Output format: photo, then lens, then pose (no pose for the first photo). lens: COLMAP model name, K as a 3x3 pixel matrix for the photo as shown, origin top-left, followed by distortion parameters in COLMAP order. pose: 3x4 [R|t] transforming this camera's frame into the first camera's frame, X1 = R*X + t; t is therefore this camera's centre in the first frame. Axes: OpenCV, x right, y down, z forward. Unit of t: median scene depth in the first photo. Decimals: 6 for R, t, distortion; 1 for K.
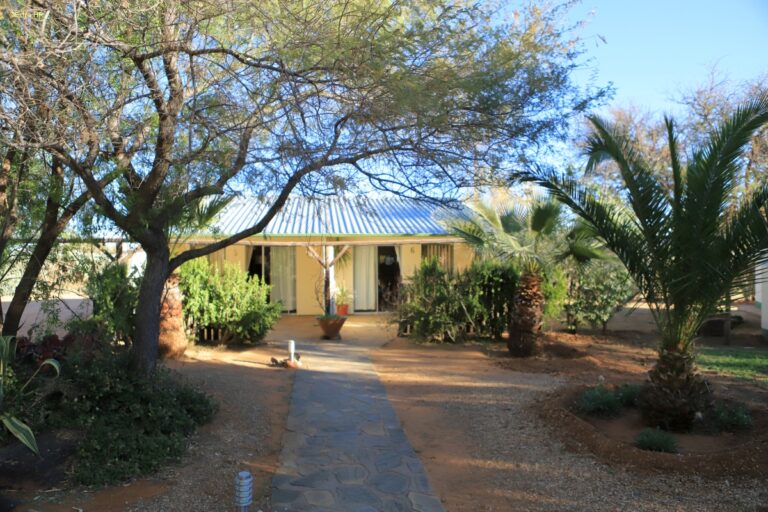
lens RADIAL K [[533.3, 0, 386.2], [0, 533.3, 259.3], [0, 0, 1]] dist [-0.101282, 0.061261]
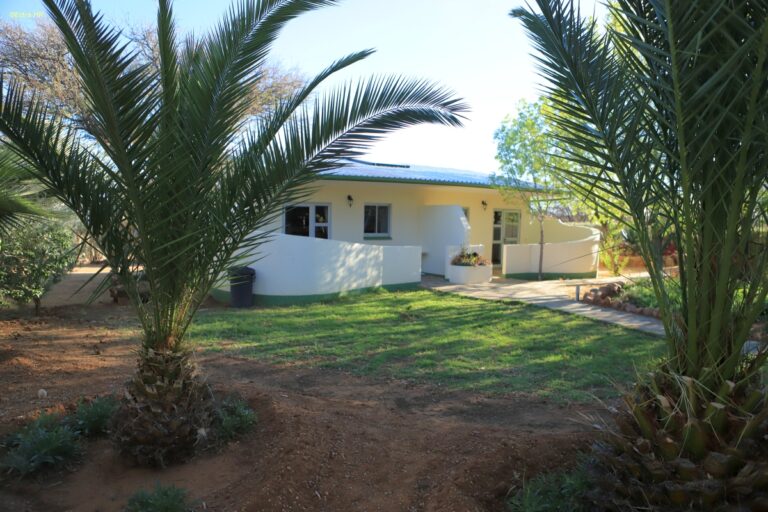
lens RADIAL K [[533.3, 0, 391.6], [0, 533.3, 254.3], [0, 0, 1]] dist [-0.101282, 0.061261]
pose [[0.534077, -0.045170, 0.844228, 0.094509], [-0.010733, 0.998129, 0.060194, 0.007305], [-0.845368, -0.041209, 0.532593, 0.253983]]
